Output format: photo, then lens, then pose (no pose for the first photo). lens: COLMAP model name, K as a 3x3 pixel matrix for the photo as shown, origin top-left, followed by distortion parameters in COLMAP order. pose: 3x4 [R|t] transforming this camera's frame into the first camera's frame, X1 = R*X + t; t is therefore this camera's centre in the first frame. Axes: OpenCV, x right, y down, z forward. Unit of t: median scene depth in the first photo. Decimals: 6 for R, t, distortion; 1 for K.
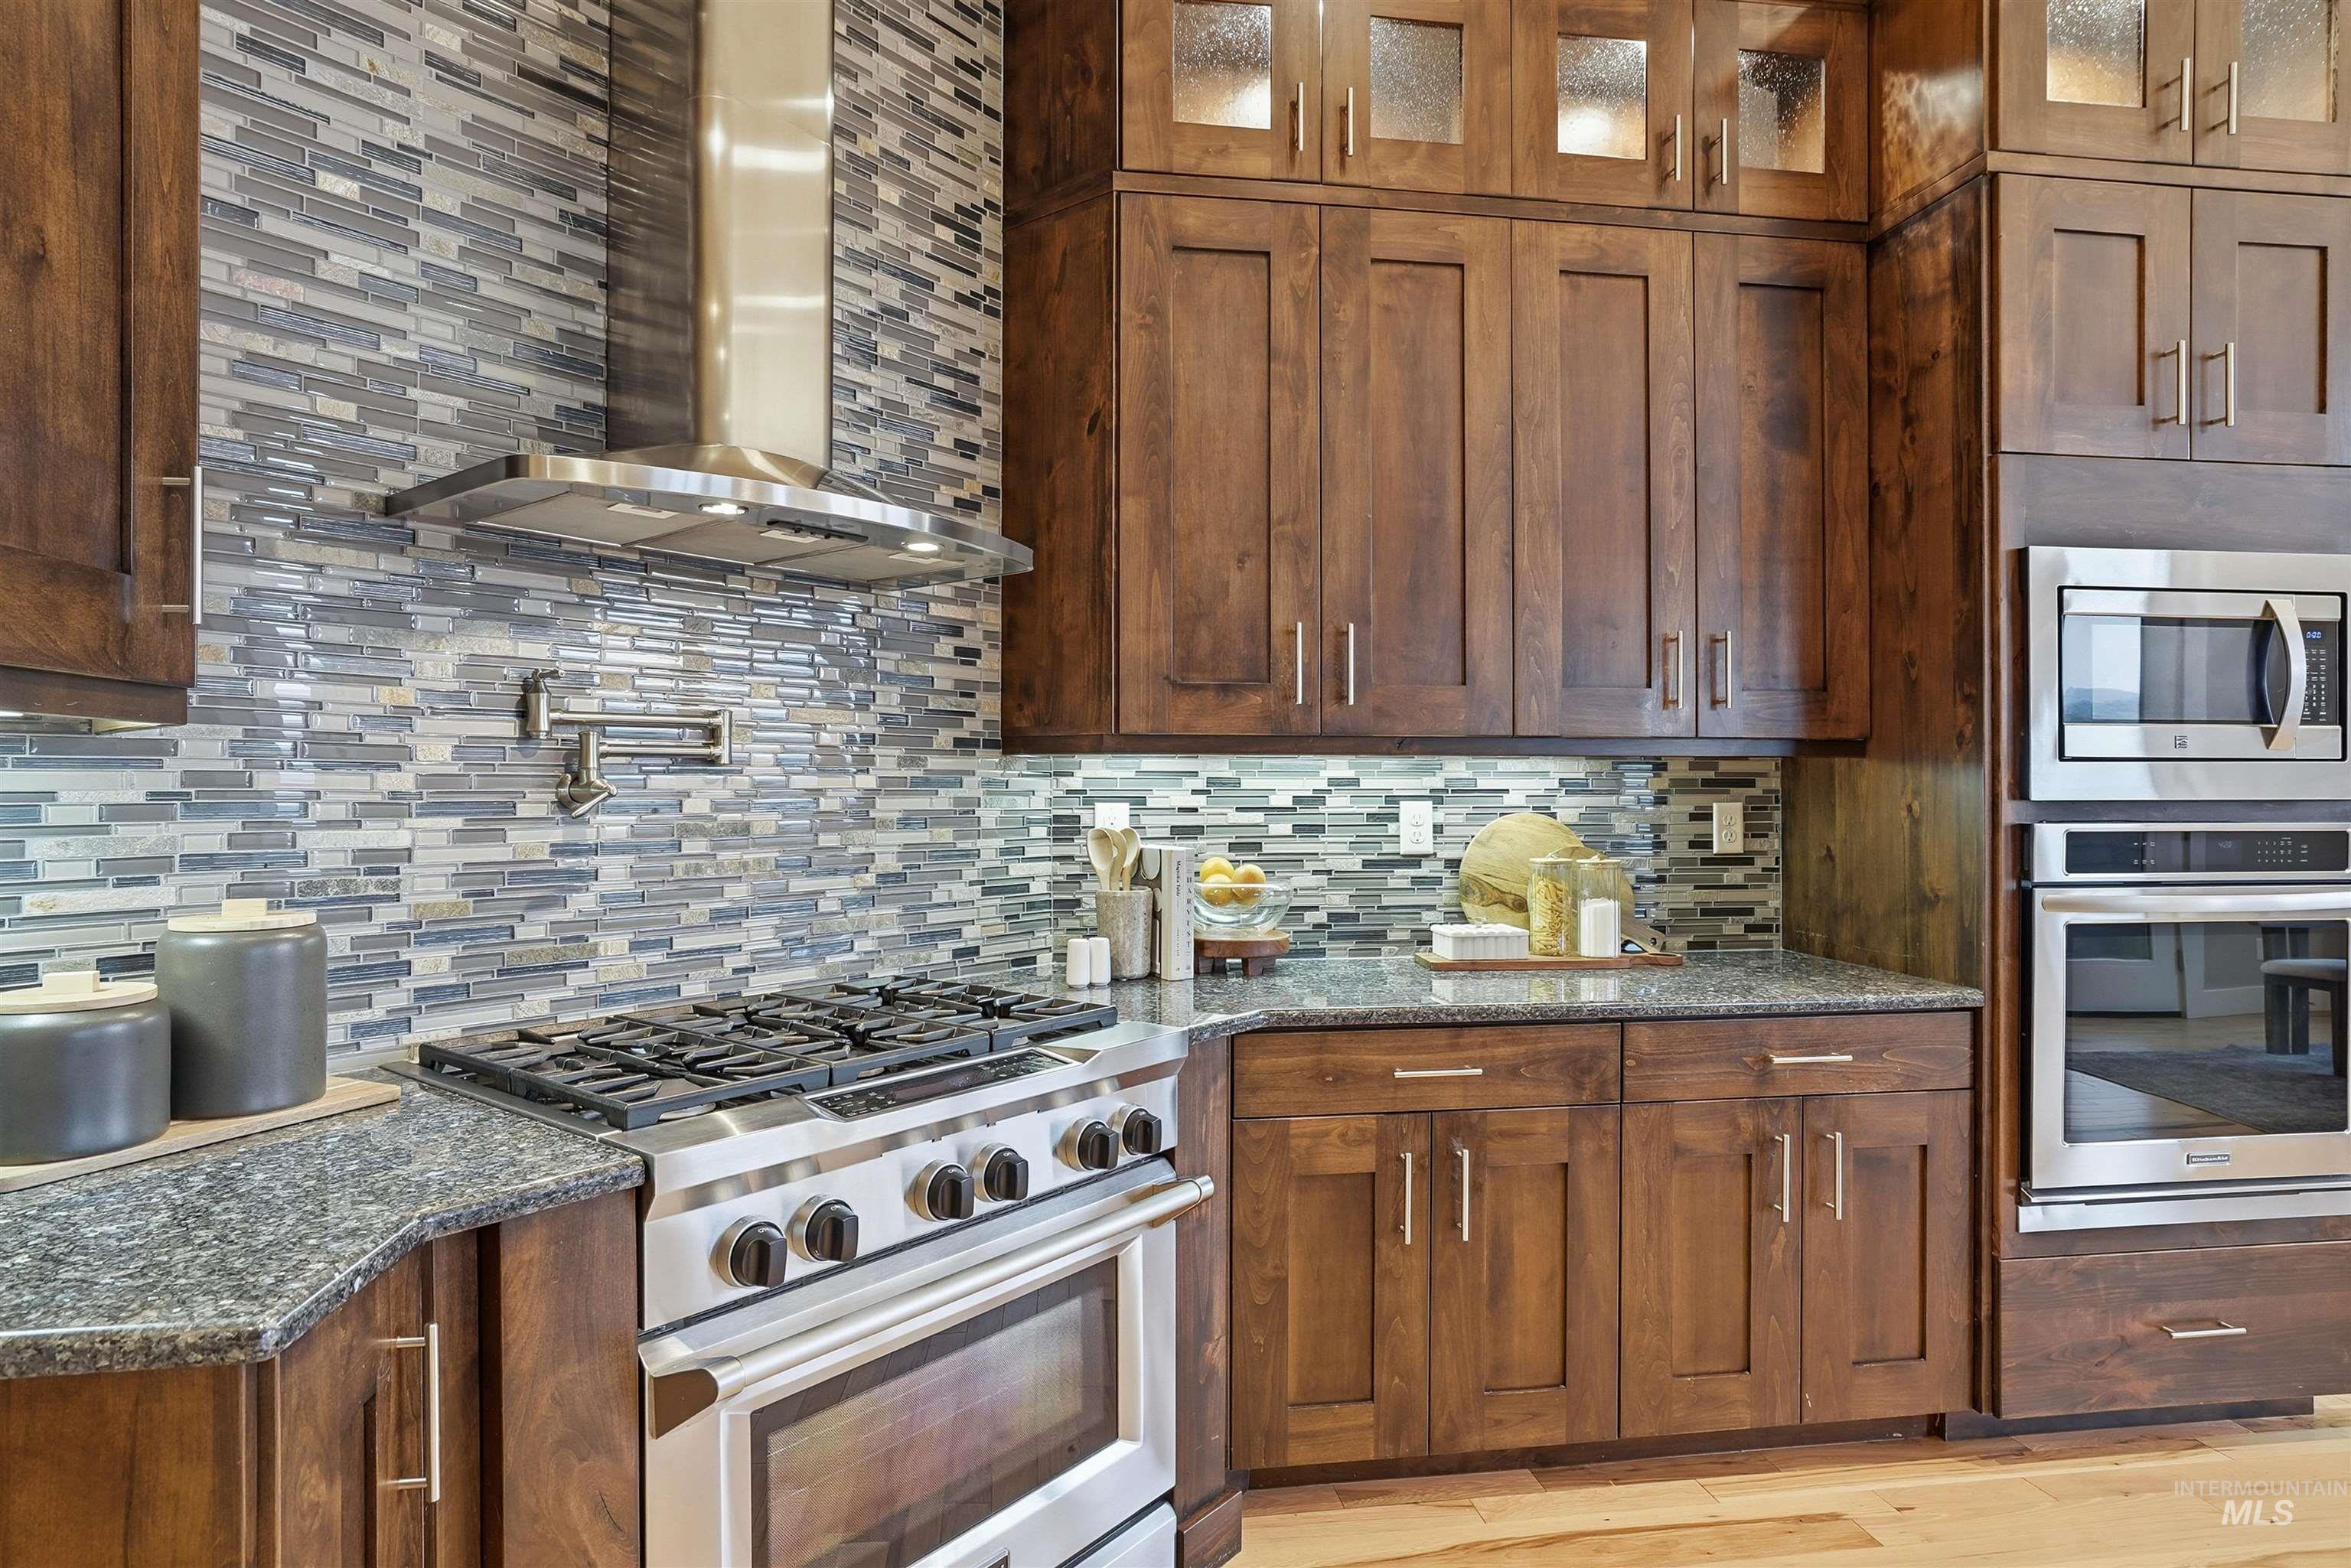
lens RADIAL K [[1309.9, 0, 1172.3], [0, 1309.9, 770.0], [0, 0, 1]] dist [-0.020114, 0.012676]
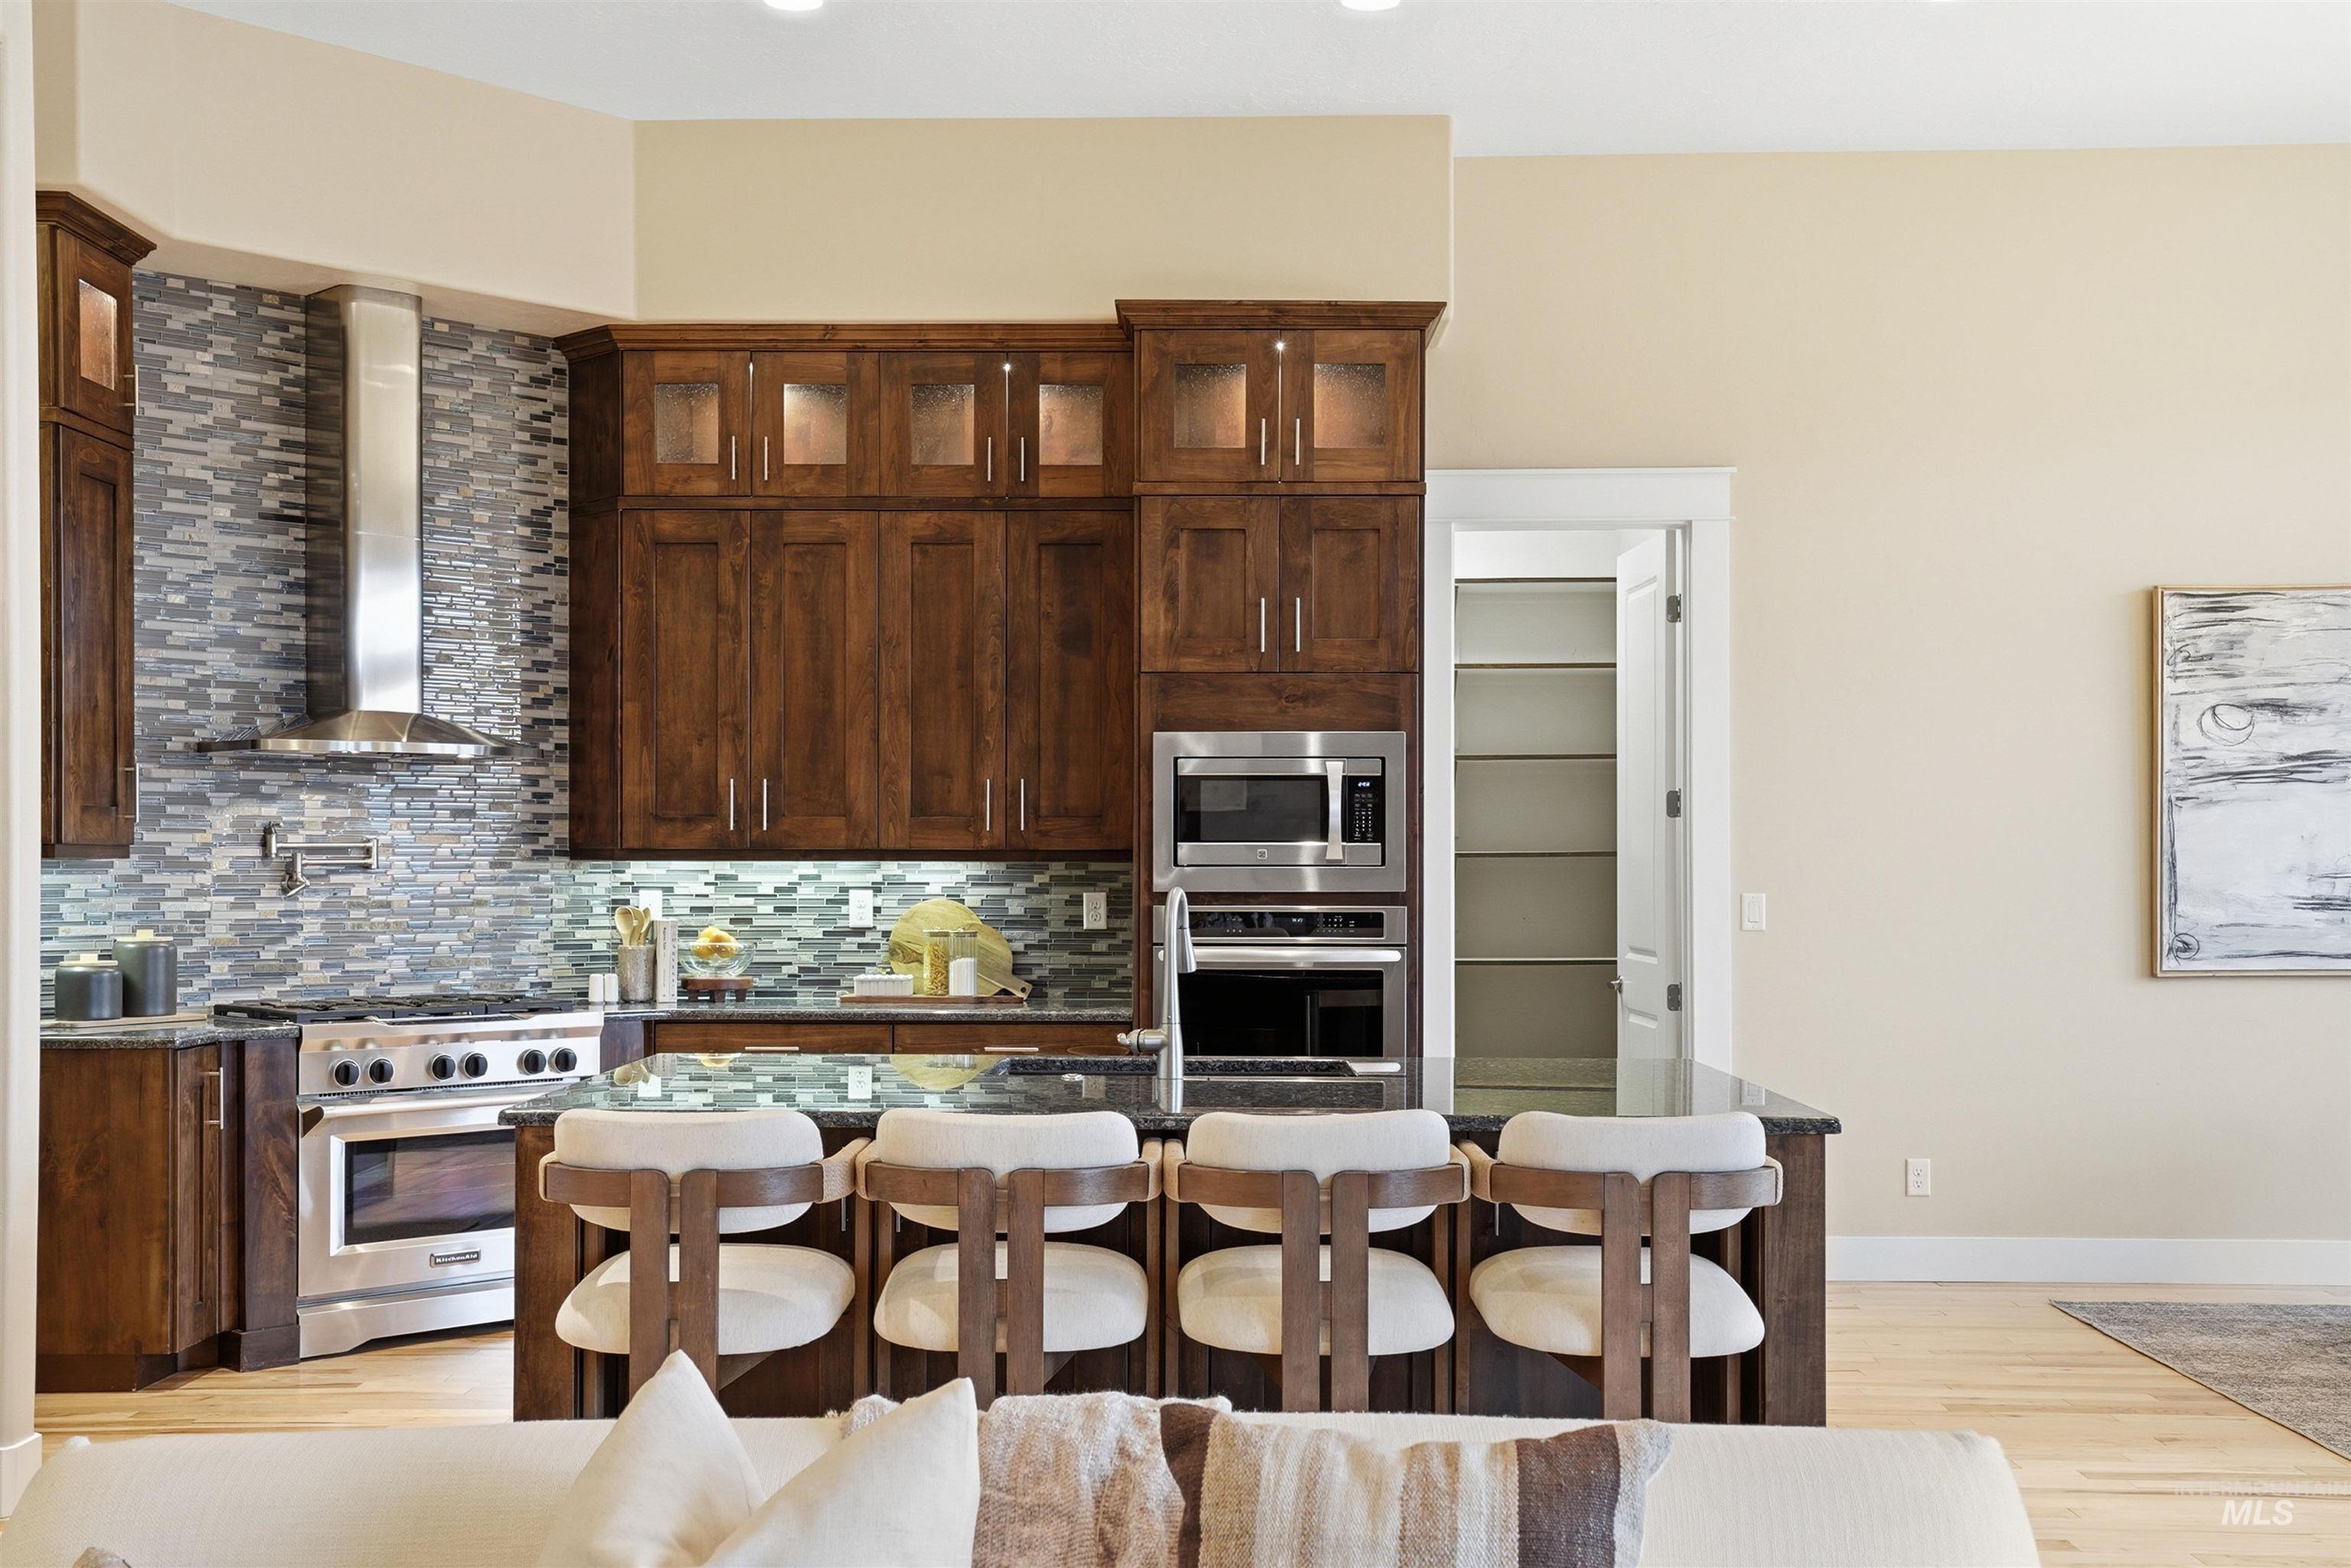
lens RADIAL K [[2496.8, 0, 1163.2], [0, 2496.8, 859.1], [0, 0, 1]] dist [0.055722, 0.000000]
pose [[0.987990, 0.001348, -0.154515, 1.125675], [0.000127, 0.999955, 0.009538, -0.044882], [0.154521, -0.009443, 0.987944, -1.999957]]
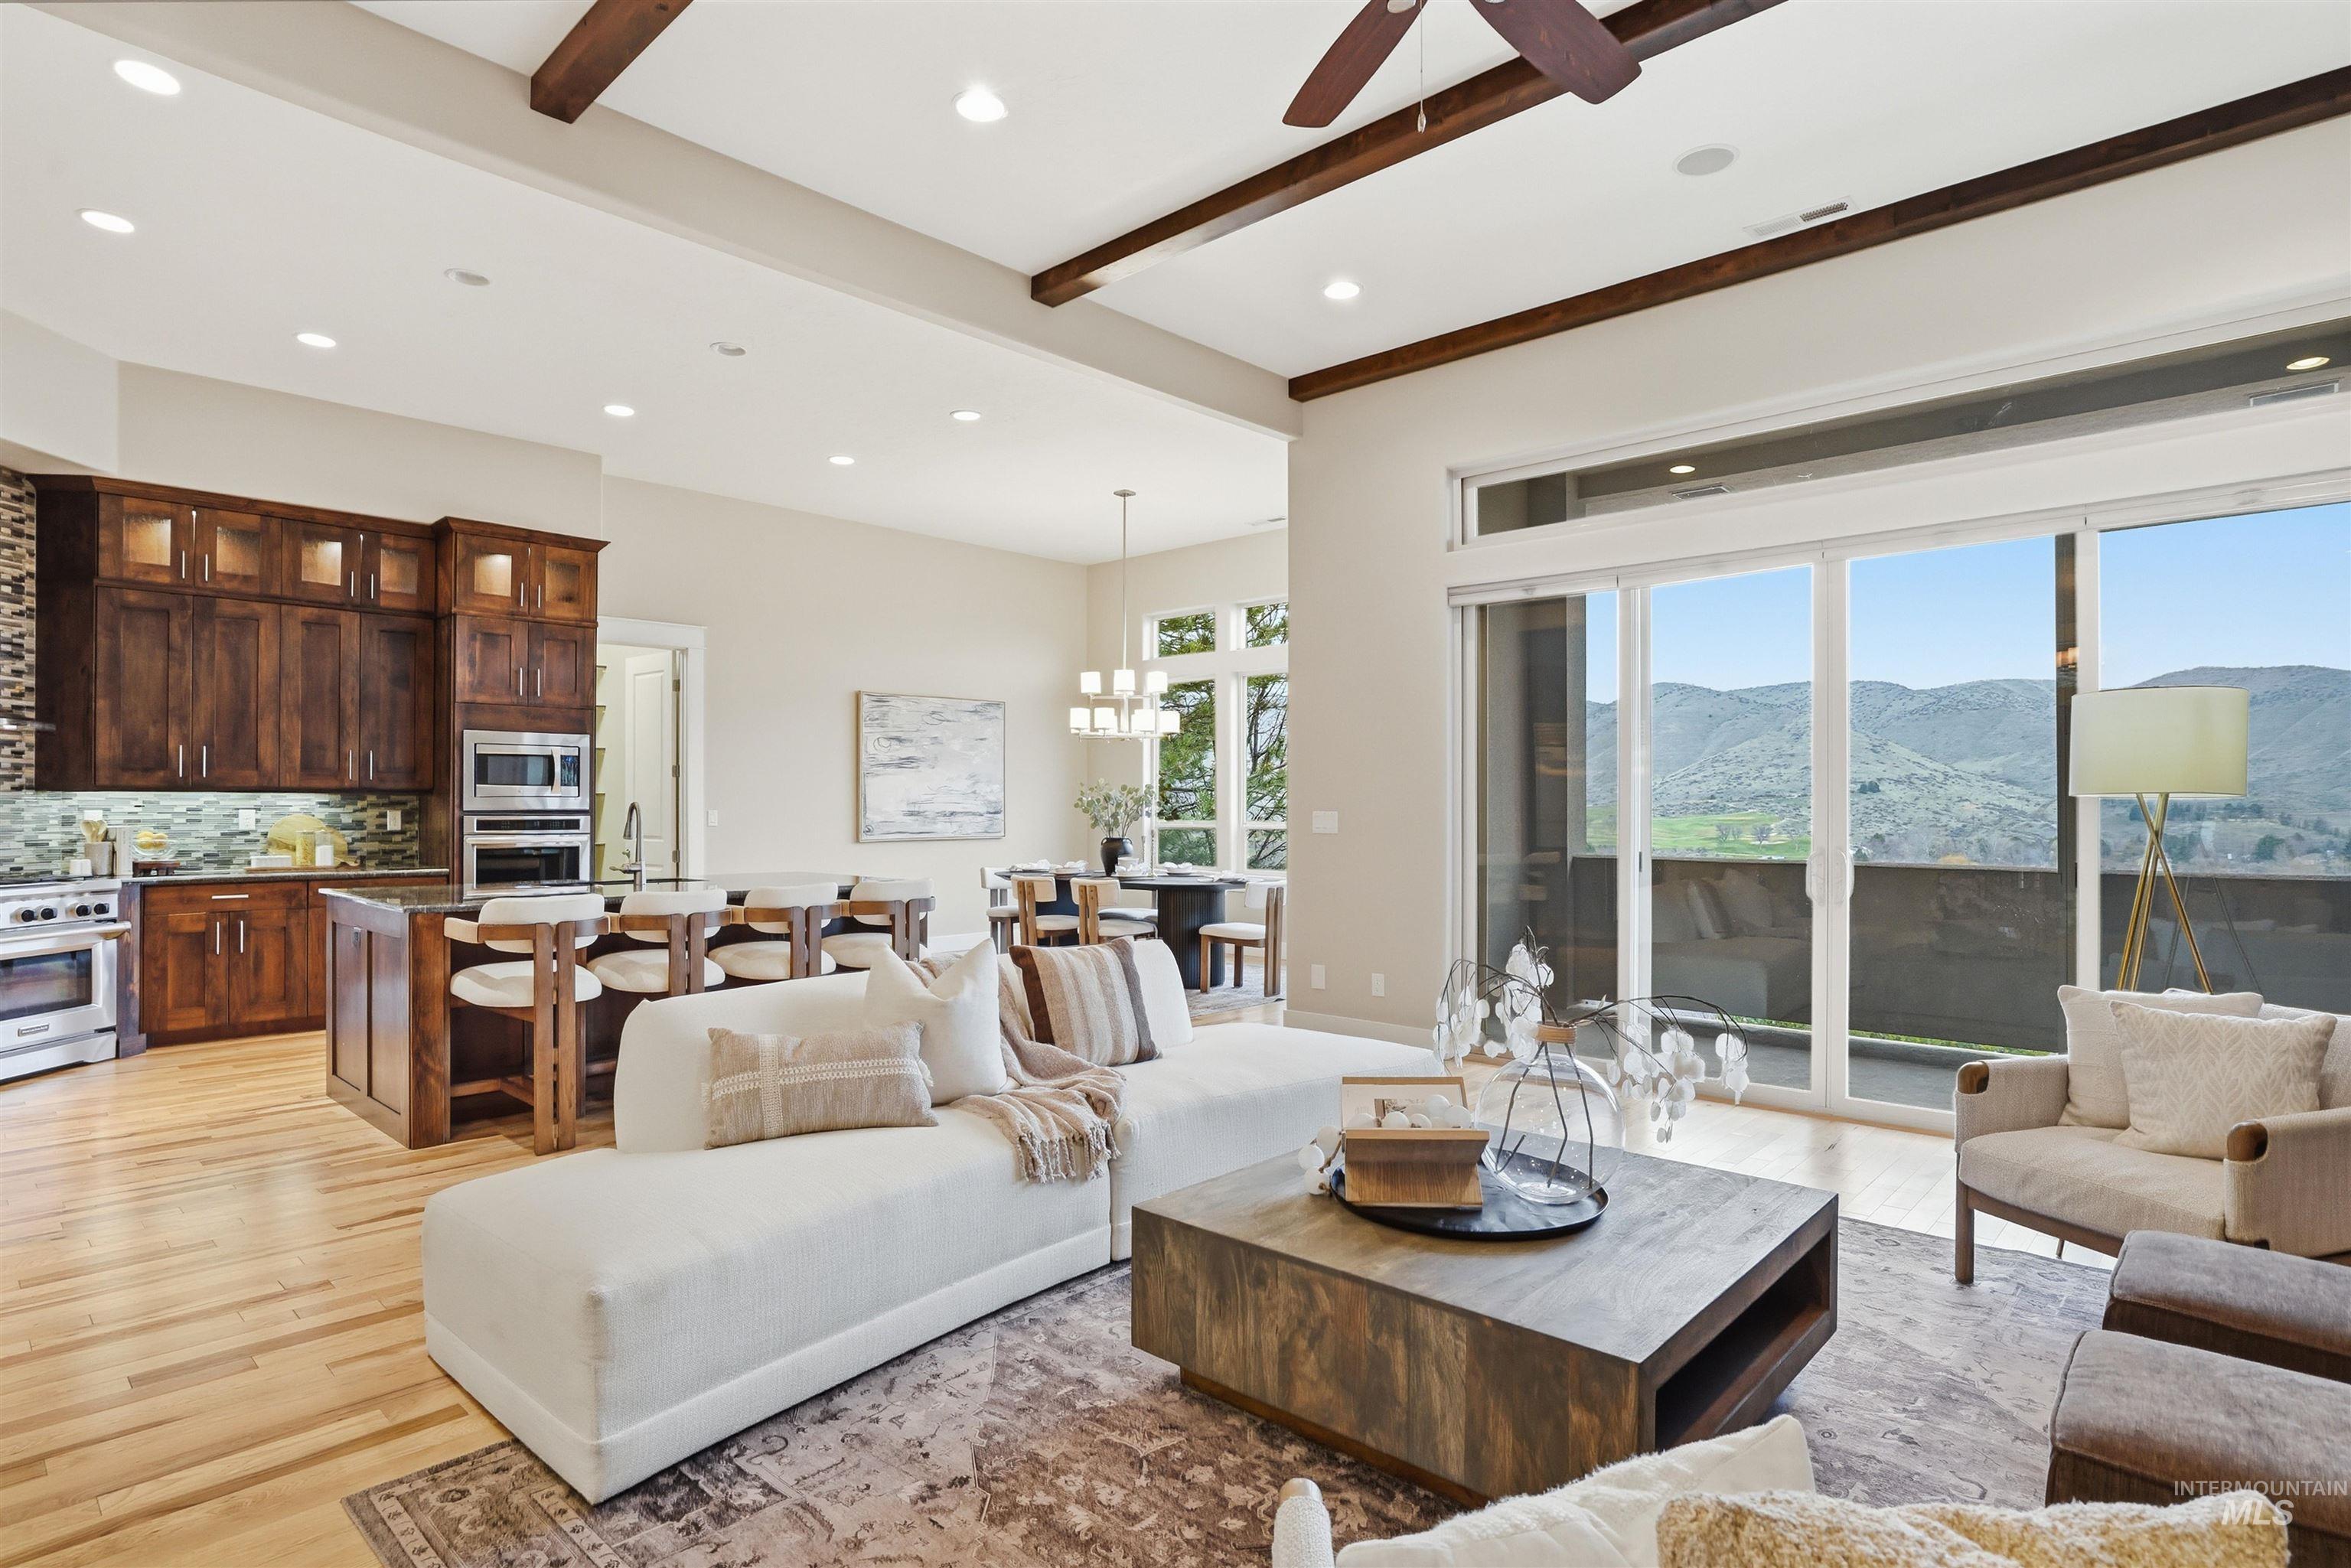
lens RADIAL K [[1227.8, 0, 1141.7], [0, 1227.8, 798.8], [0, 0, 1]] dist [-0.013893, 0.013640]
pose [[0.795187, 0.005059, 0.606343, 0.149601], [-0.008174, 0.999964, 0.002377, -0.023575], [-0.606309, -0.006847, 0.795199, -2.414922]]
